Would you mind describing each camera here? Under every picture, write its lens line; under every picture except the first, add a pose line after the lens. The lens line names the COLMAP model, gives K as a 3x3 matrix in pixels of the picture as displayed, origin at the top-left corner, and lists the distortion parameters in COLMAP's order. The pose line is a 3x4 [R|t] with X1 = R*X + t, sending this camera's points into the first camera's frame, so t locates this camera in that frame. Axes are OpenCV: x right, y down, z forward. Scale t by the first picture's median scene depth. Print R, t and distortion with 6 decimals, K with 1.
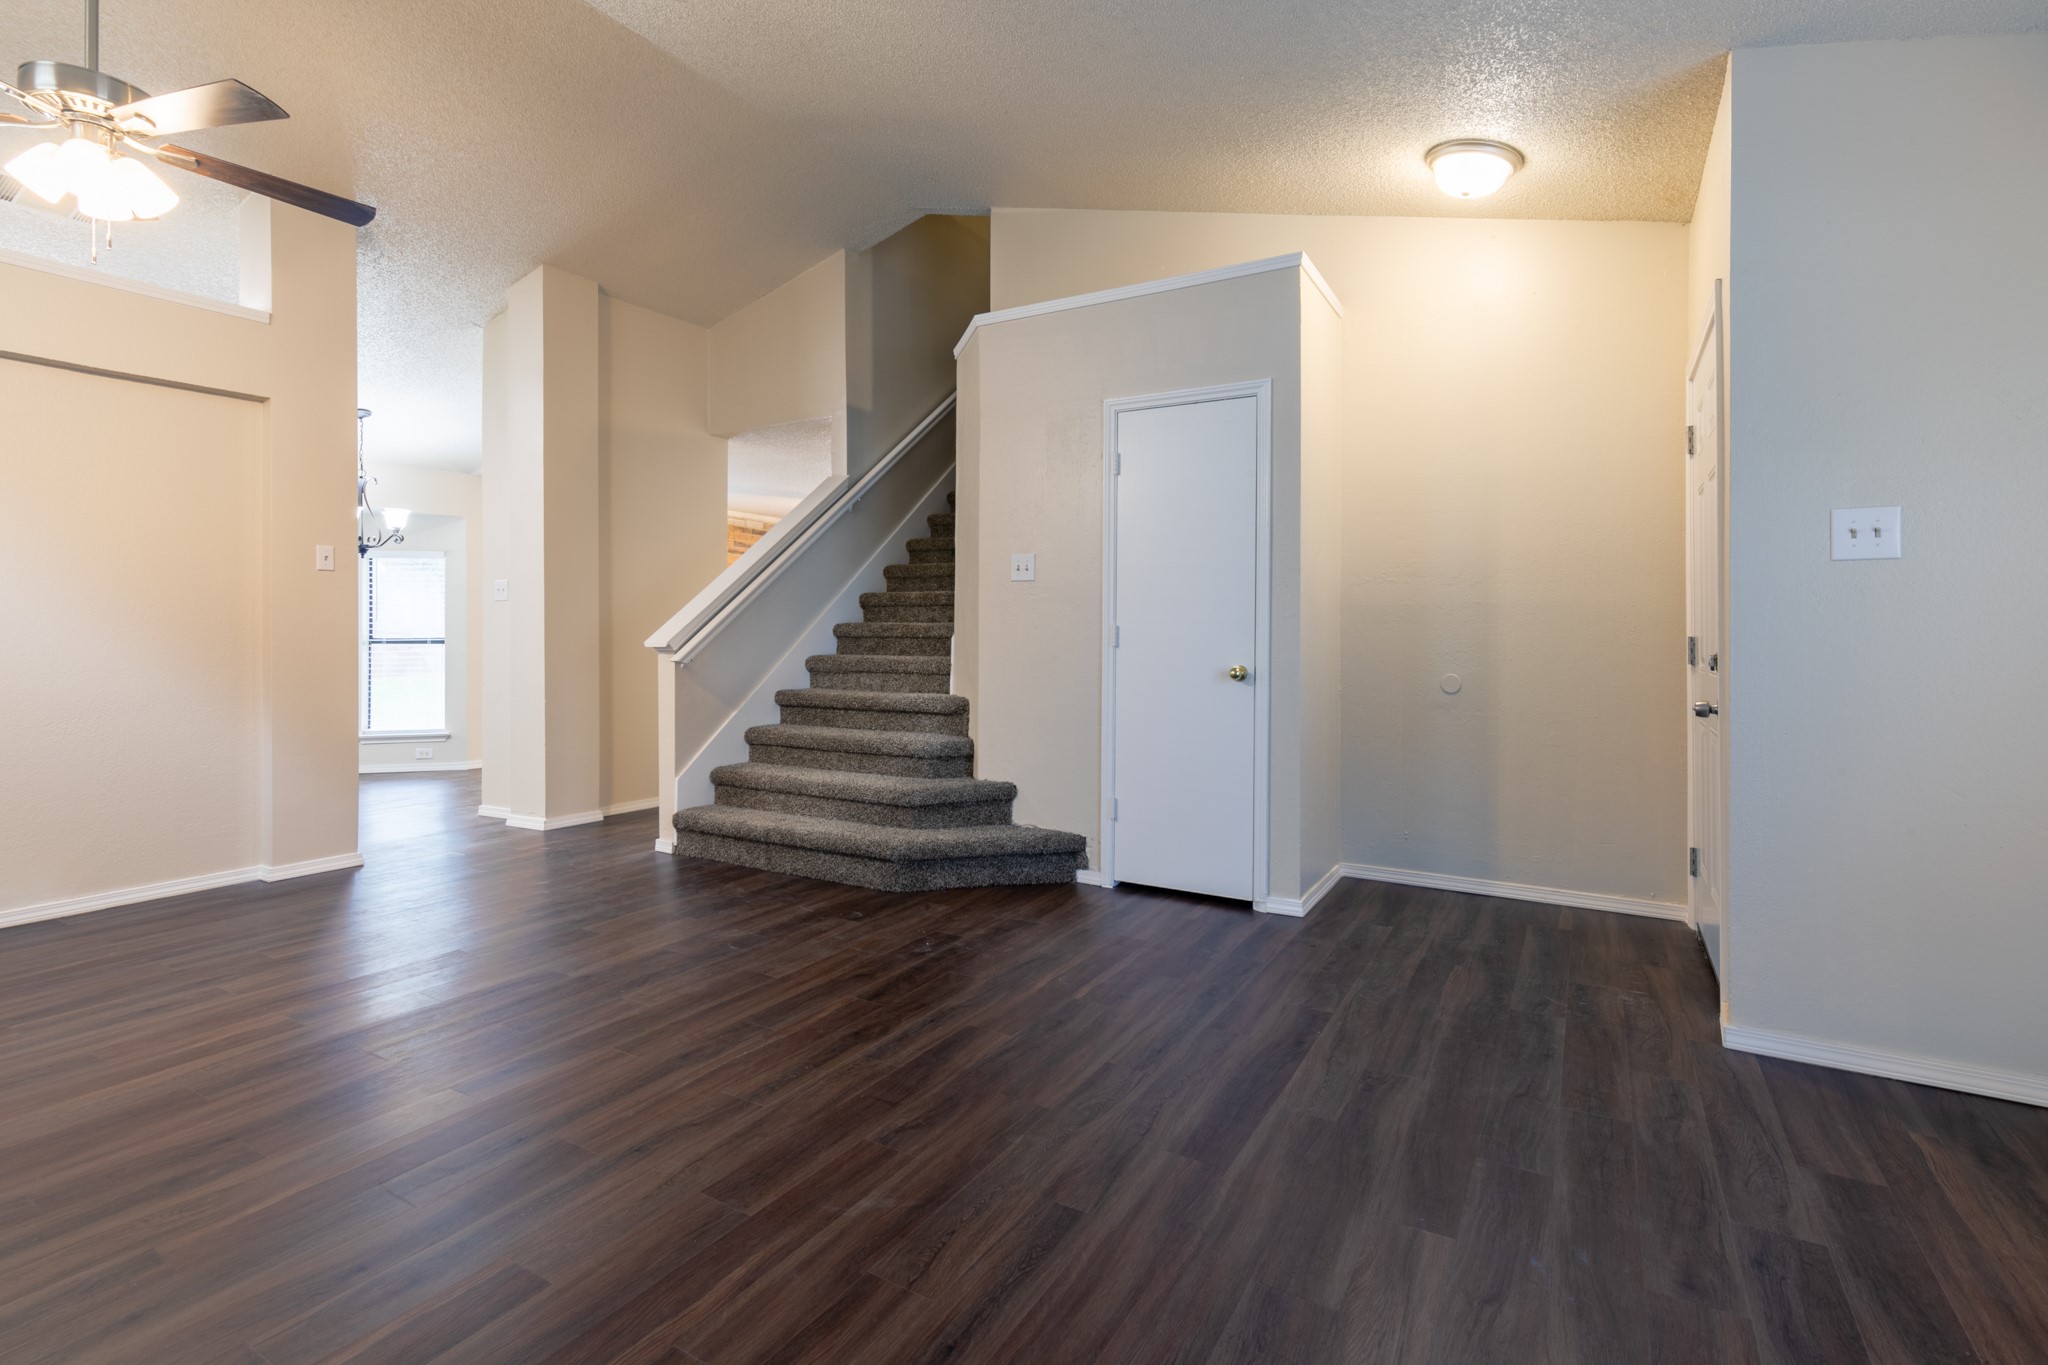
lens RADIAL K [[967.1, 0, 1048.3], [0, 967.1, 652.1], [0, 0, 1]] dist [0.000841, 0.000144]
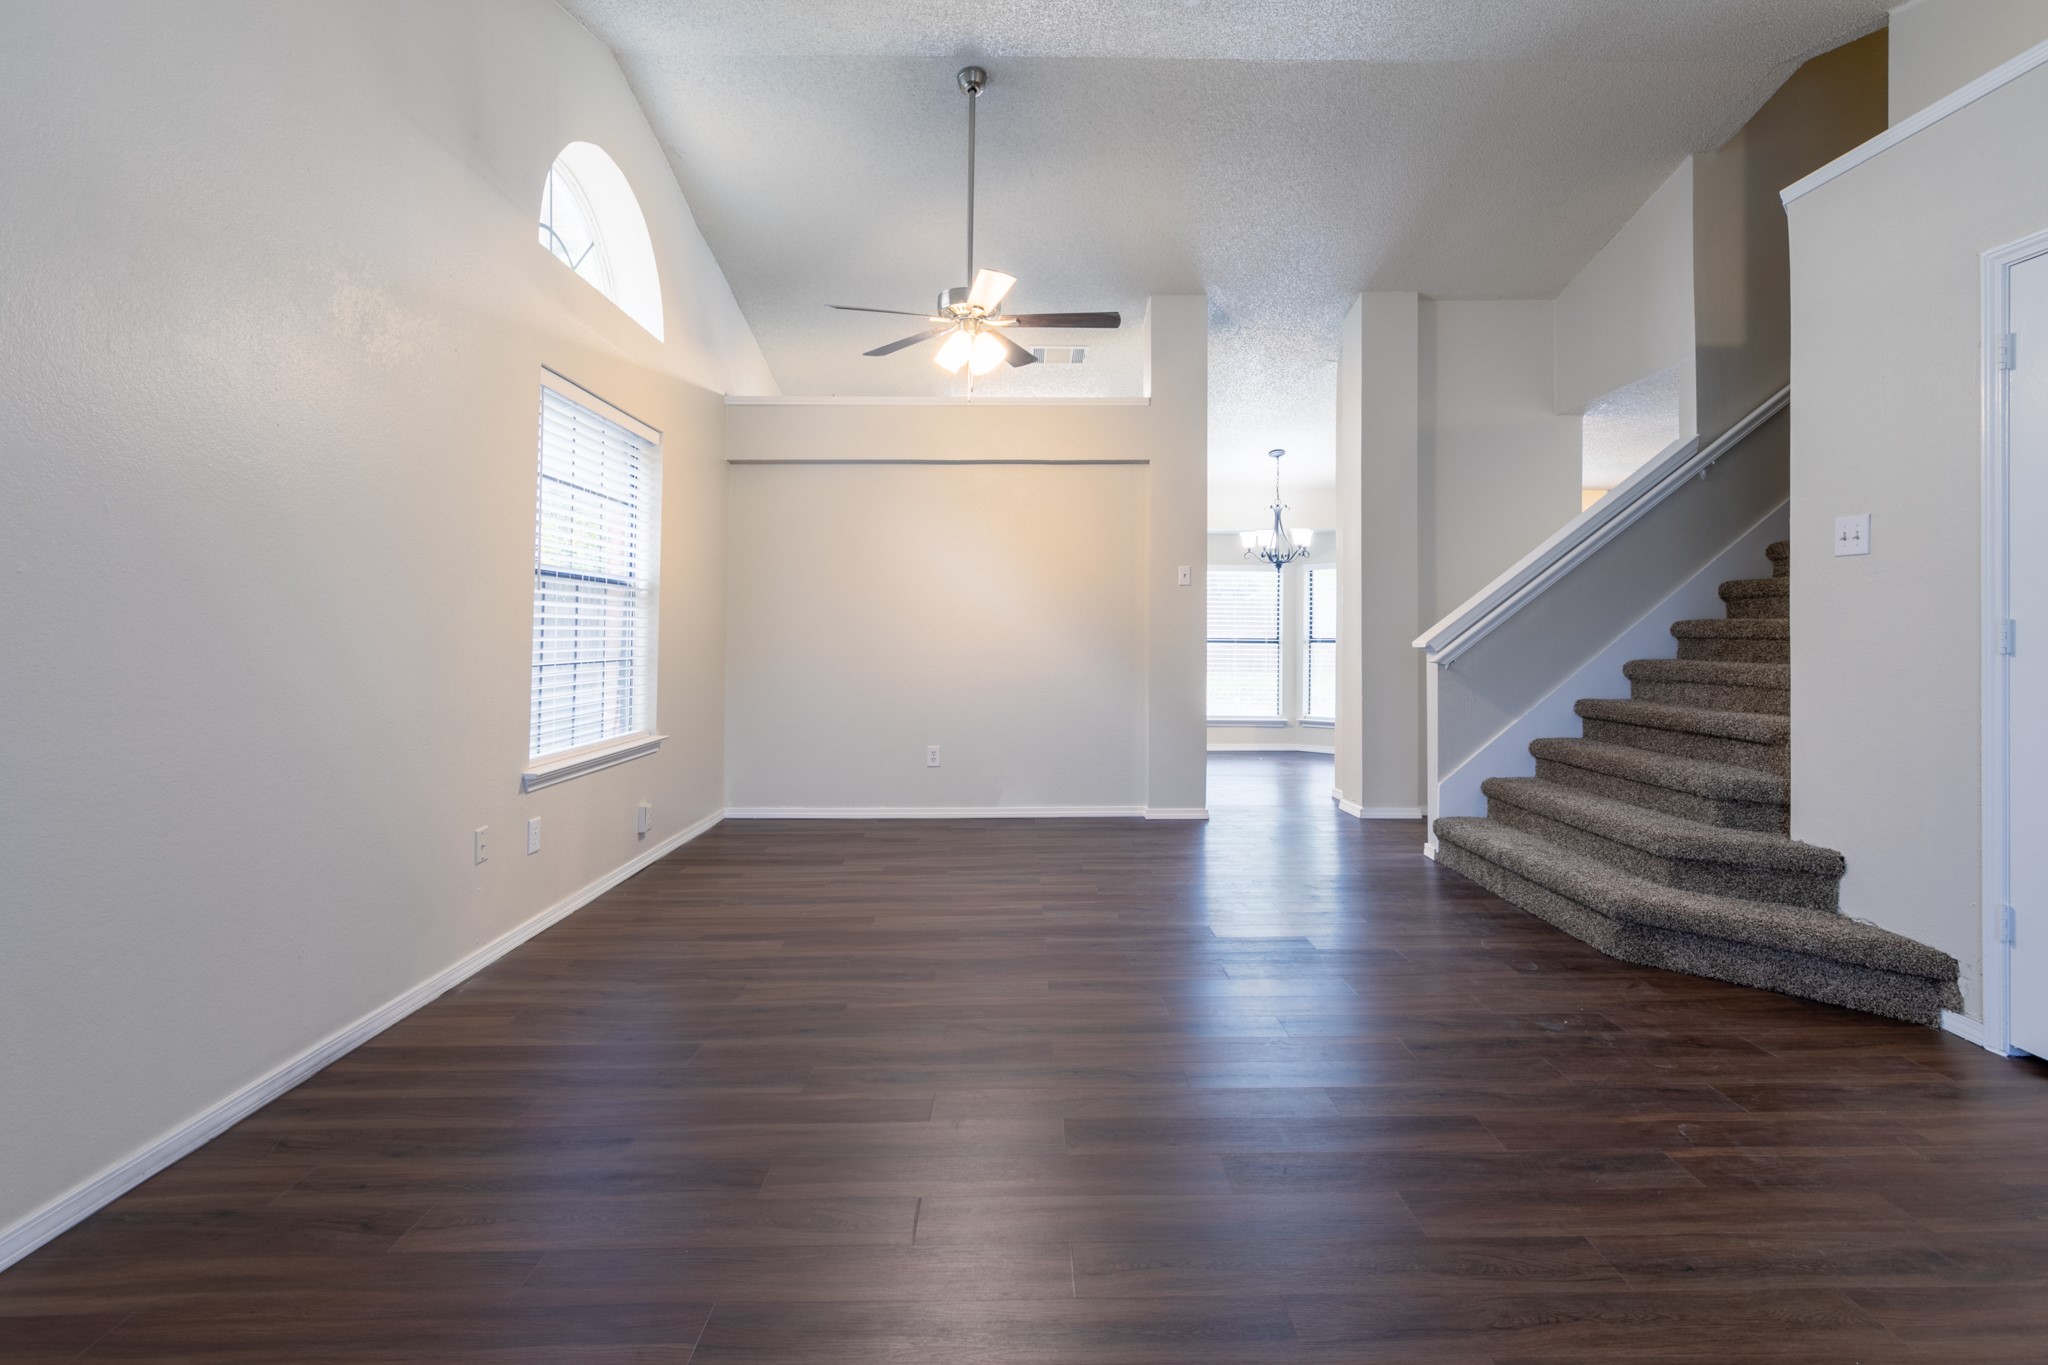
lens RADIAL K [[977.3, 0, 1027.8], [0, 977.3, 634.3], [0, 0, 1]] dist [0.000536, 0.000077]
pose [[0.507811, -0.001284, -0.861468, 0.270047], [-0.014836, 0.999838, -0.010236, -0.002758], [0.861341, 0.017978, 0.507709, 0.157885]]
